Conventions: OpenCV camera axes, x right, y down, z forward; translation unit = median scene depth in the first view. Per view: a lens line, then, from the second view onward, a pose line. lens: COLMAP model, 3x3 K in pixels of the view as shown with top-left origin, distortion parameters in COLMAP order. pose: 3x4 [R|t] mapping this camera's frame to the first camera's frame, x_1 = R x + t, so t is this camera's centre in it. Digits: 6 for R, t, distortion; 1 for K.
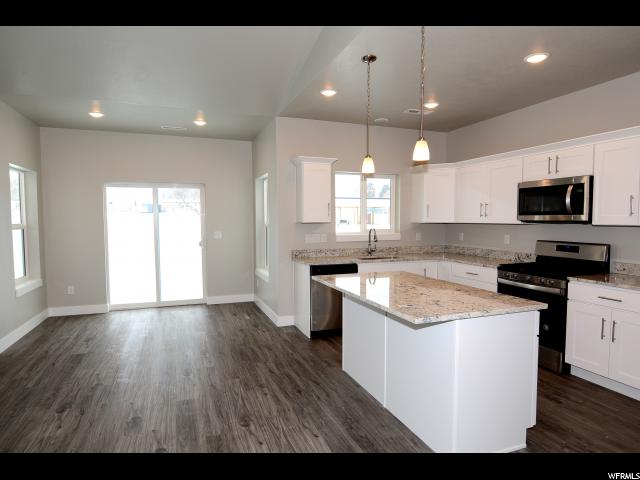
lens RADIAL K [[382.9, 0, 316.3], [0, 382.9, 240.1], [0, 0, 1]] dist [-0.004306, -0.002440]
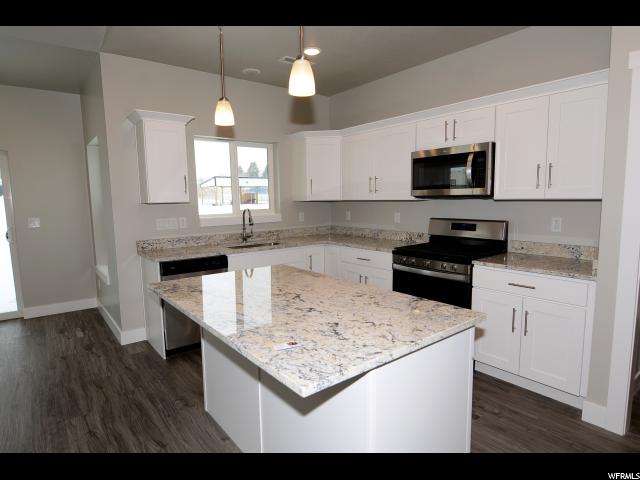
lens RADIAL K [[371.4, 0, 318.2], [0, 371.4, 242.0], [0, 0, 1]] dist [-0.001720, -0.000784]
pose [[0.953234, -0.049117, 0.298216, 0.061527], [0.031259, 0.997437, 0.064362, -0.007463], [-0.300613, -0.052030, 0.952326, 0.233461]]
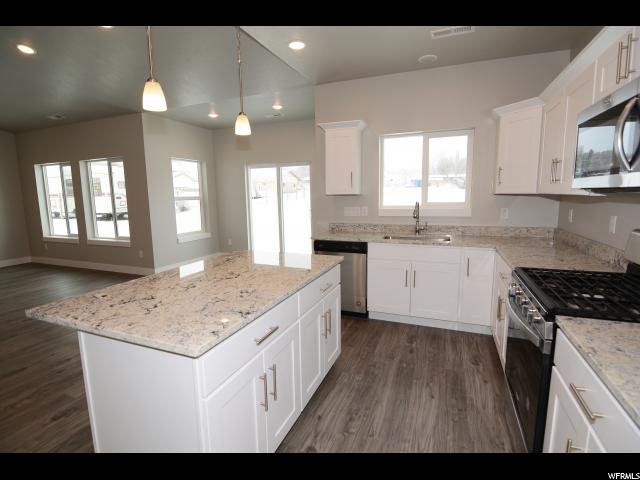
lens RADIAL K [[317.3, 0, 315.7], [0, 317.3, 239.6], [0, 0, 1]] dist [-0.002996, -0.011632]
pose [[0.733988, 0.088743, -0.673340, 0.515376], [-0.025749, 0.994350, 0.102983, -0.016032], [0.678674, -0.058250, 0.732126, 0.409699]]
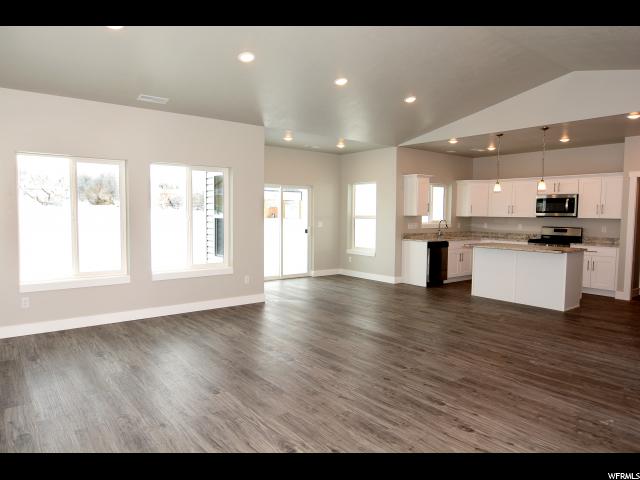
lens RADIAL K [[435.8, 0, 320.0], [0, 435.8, 240.0], [0, 0, 1]] dist [0.000056, -0.002361]
pose [[0.952573, -0.009151, 0.304172, -1.005868], [0.005277, 0.999894, 0.013557, 0.029380], [-0.304263, -0.011308, 0.952521, -0.625376]]
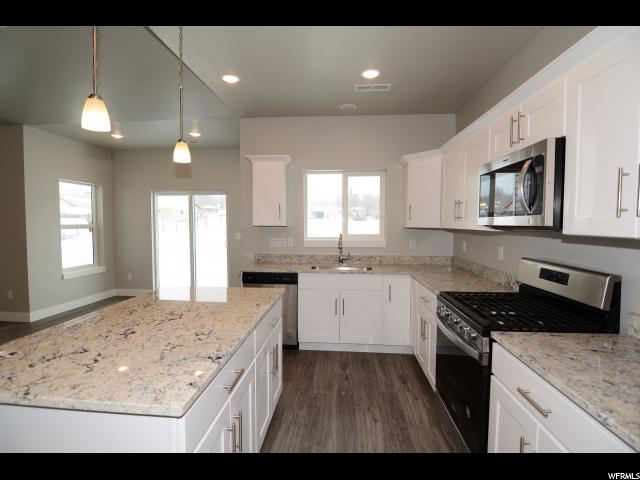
lens RADIAL K [[317.3, 0, 315.7], [0, 317.3, 239.6], [0, 0, 1]] dist [-0.002996, -0.011632]
pose [[0.904055, 0.028031, -0.426496, 0.463350], [-0.029959, 0.999549, 0.002191, -0.018765], [0.426365, 0.010797, 0.904487, 0.370907]]
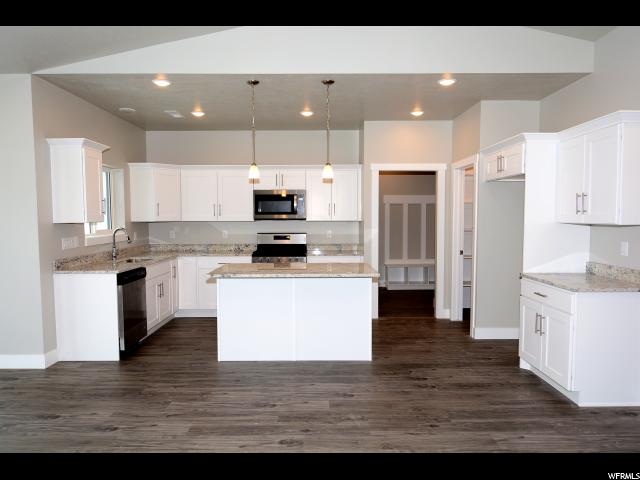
lens RADIAL K [[435.8, 0, 320.0], [0, 435.8, 240.0], [0, 0, 1]] dist [0.000056, -0.002361]
pose [[0.348148, -0.050133, 0.936098, -0.739852], [0.054594, 0.997958, 0.033142, -0.013784], [-0.935848, 0.039567, 0.350174, 0.242019]]
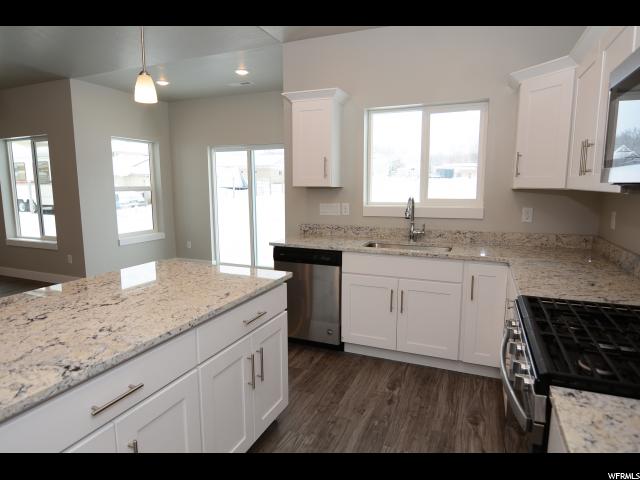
lens RADIAL K [[388.1, 0, 314.8], [0, 388.1, 241.1], [0, 0, 1]] dist [-0.007461, -0.002883]
pose [[0.723669, 0.100585, -0.682779, 0.533035], [-0.039141, 0.993712, 0.104906, -0.023056], [0.689037, -0.049193, 0.723055, 0.510773]]
